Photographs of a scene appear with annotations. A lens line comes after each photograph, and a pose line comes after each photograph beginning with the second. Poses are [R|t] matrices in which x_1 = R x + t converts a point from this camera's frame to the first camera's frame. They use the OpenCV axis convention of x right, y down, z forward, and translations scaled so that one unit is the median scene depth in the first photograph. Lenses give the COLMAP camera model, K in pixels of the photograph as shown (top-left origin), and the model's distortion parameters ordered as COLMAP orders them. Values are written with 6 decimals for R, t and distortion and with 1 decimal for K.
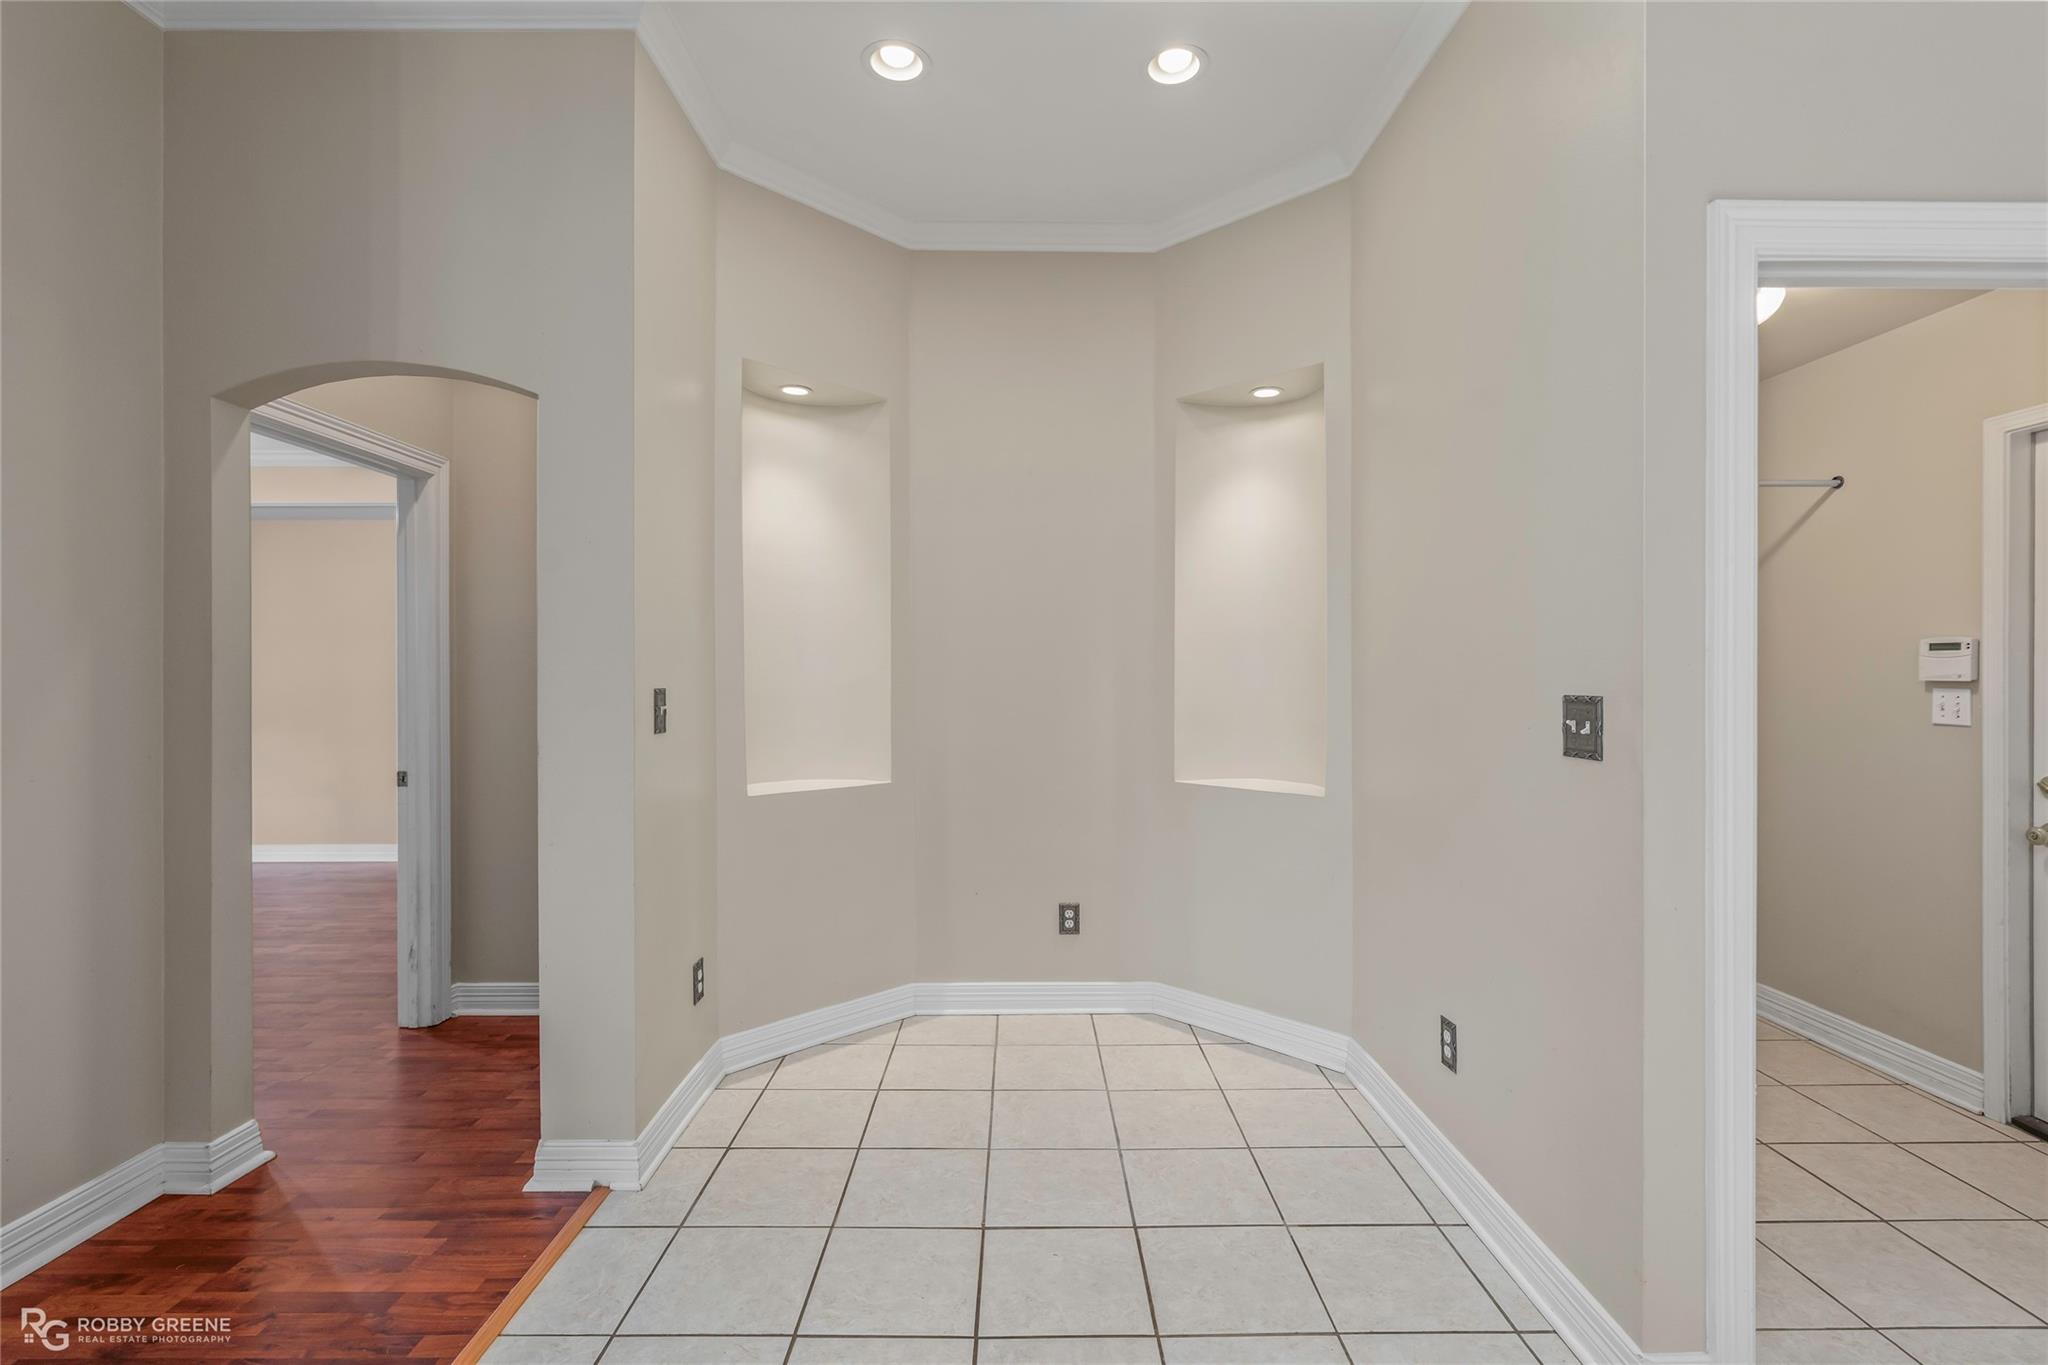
lens RADIAL K [[923.8, 0, 1024.0], [0, 923.8, 682.5], [0, 0, 1]] dist [0.002997, 0.000115]
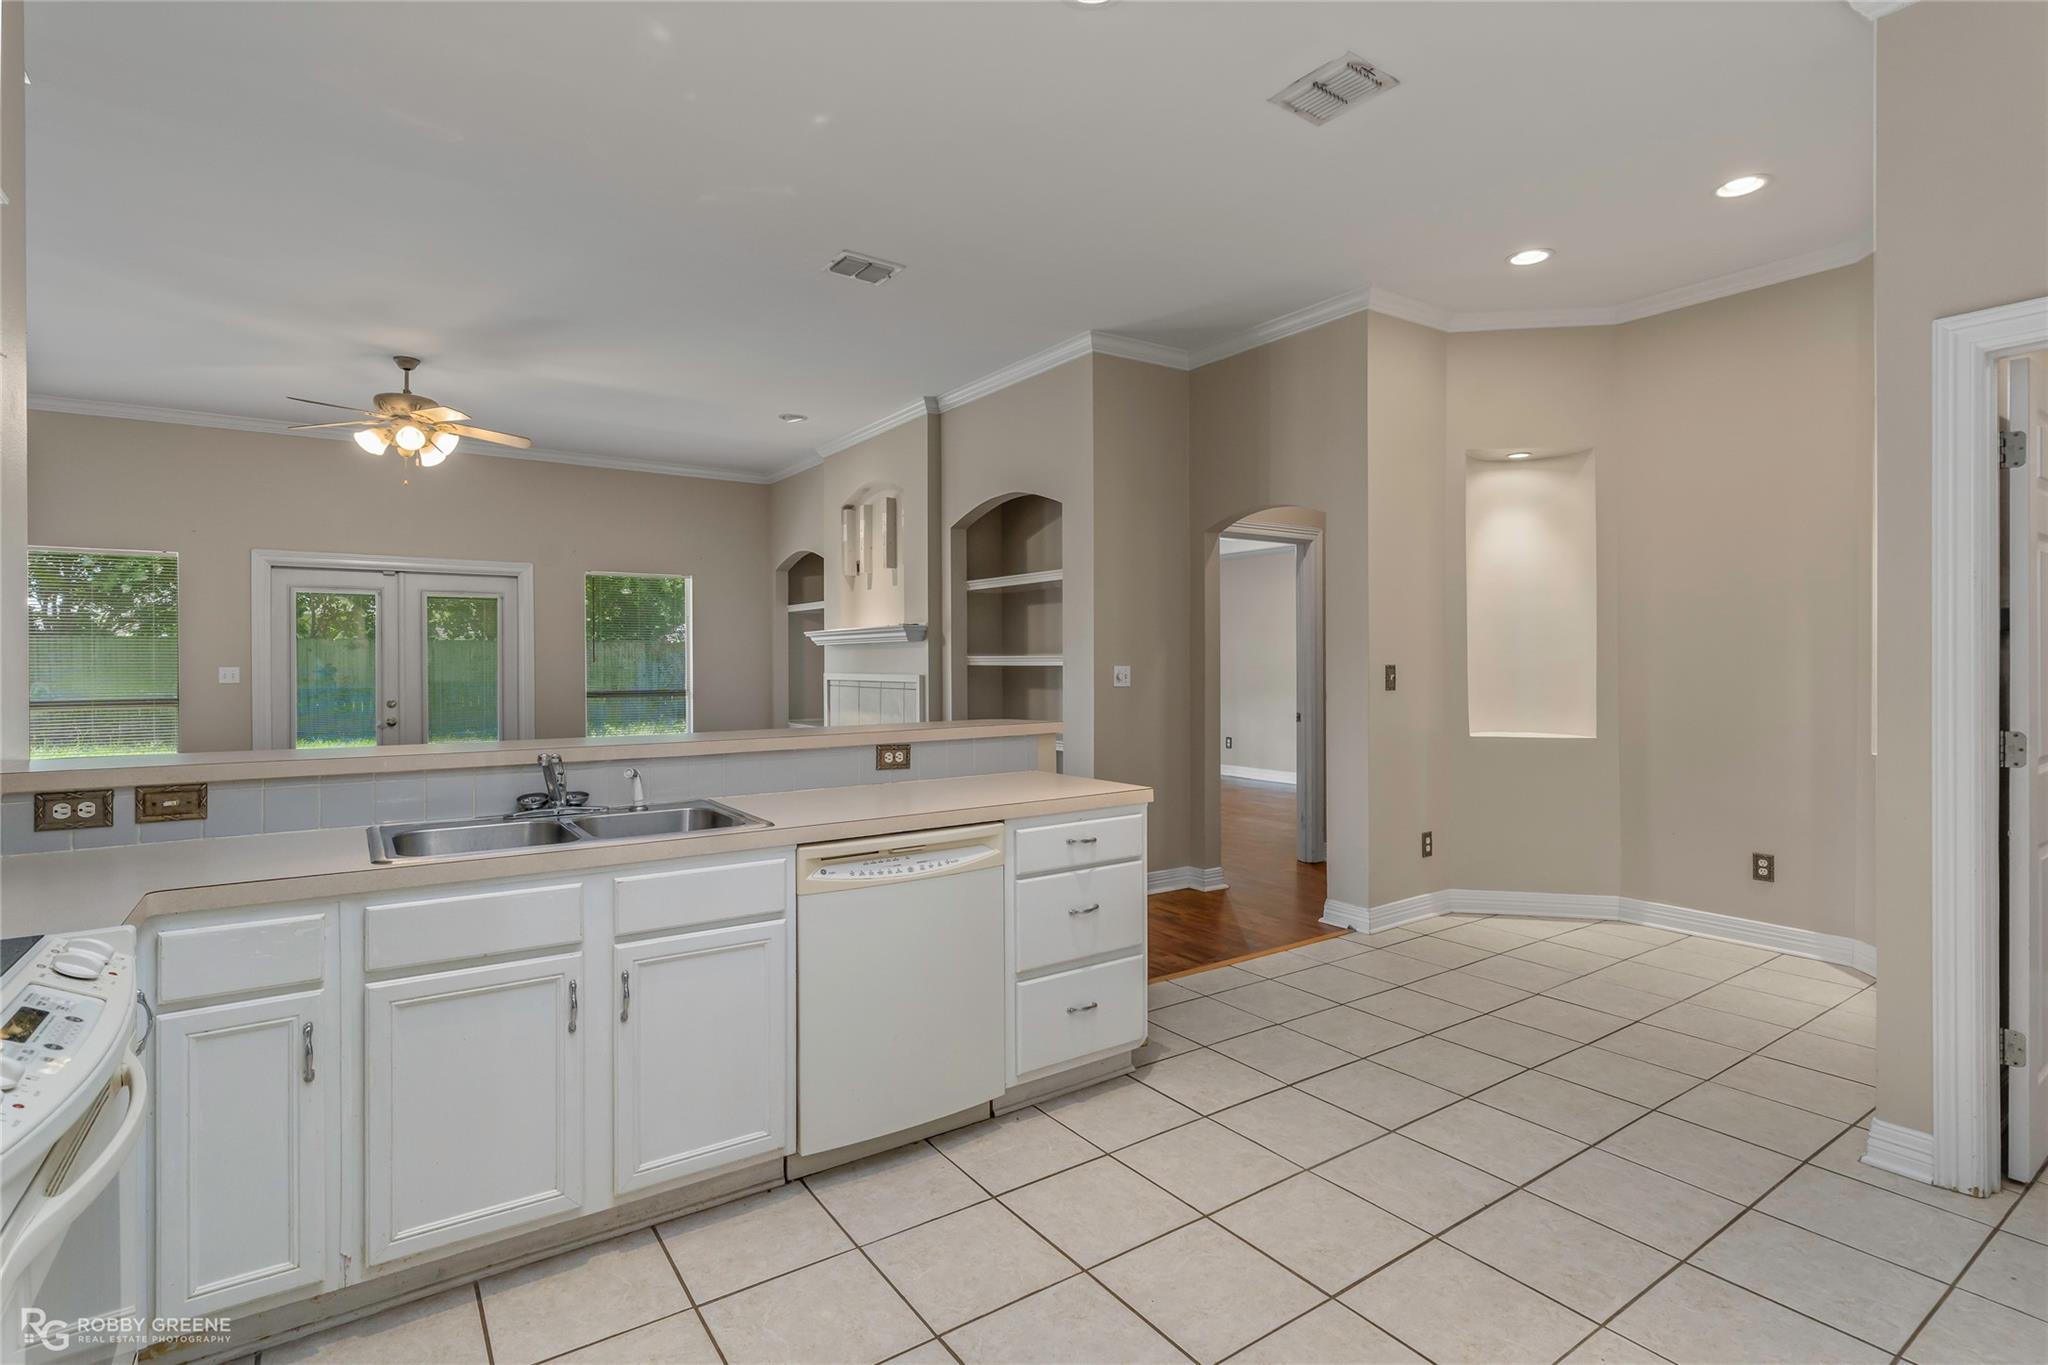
lens RADIAL K [[990.7, 0, 1025.7], [0, 990.7, 659.2], [0, 0, 1]] dist [-0.001127, 0.000032]
pose [[0.564296, -0.002910, -0.825567, 0.578064], [-0.000151, 0.999993, -0.003628, 0.001997], [0.825572, 0.002173, 0.564292, -0.475594]]
